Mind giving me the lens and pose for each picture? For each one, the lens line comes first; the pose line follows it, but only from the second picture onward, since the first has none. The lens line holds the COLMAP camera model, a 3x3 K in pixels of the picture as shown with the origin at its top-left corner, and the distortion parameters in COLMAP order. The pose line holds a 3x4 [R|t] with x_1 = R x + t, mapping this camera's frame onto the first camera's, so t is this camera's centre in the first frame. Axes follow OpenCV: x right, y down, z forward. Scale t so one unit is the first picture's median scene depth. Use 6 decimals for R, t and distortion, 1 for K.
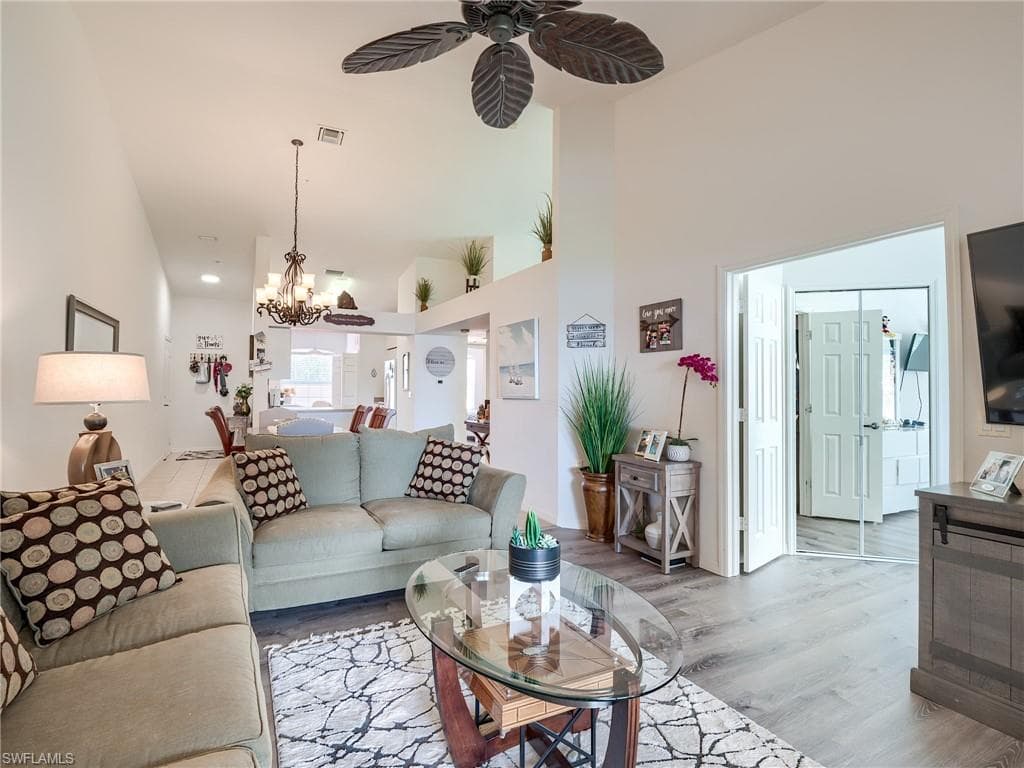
lens RADIAL K [[526.5, 0, 513.1], [0, 526.5, 379.0], [0, 0, 1]] dist [0.000568, -0.001540]
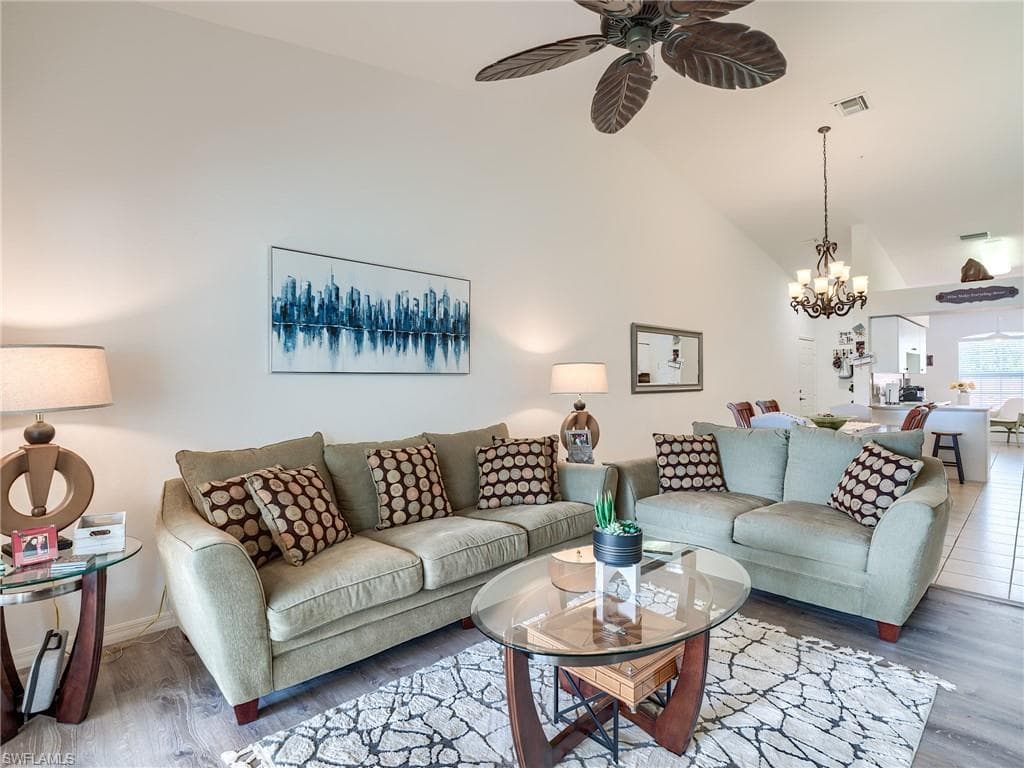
lens RADIAL K [[516.2, 0, 511.7], [0, 516.2, 382.2], [0, 0, 1]] dist [-0.000454, -0.000841]
pose [[0.280545, -0.006536, -0.959819, 0.501339], [0.022642, 0.999744, -0.000190, 0.004546], [0.959574, -0.021679, 0.280621, 0.259467]]
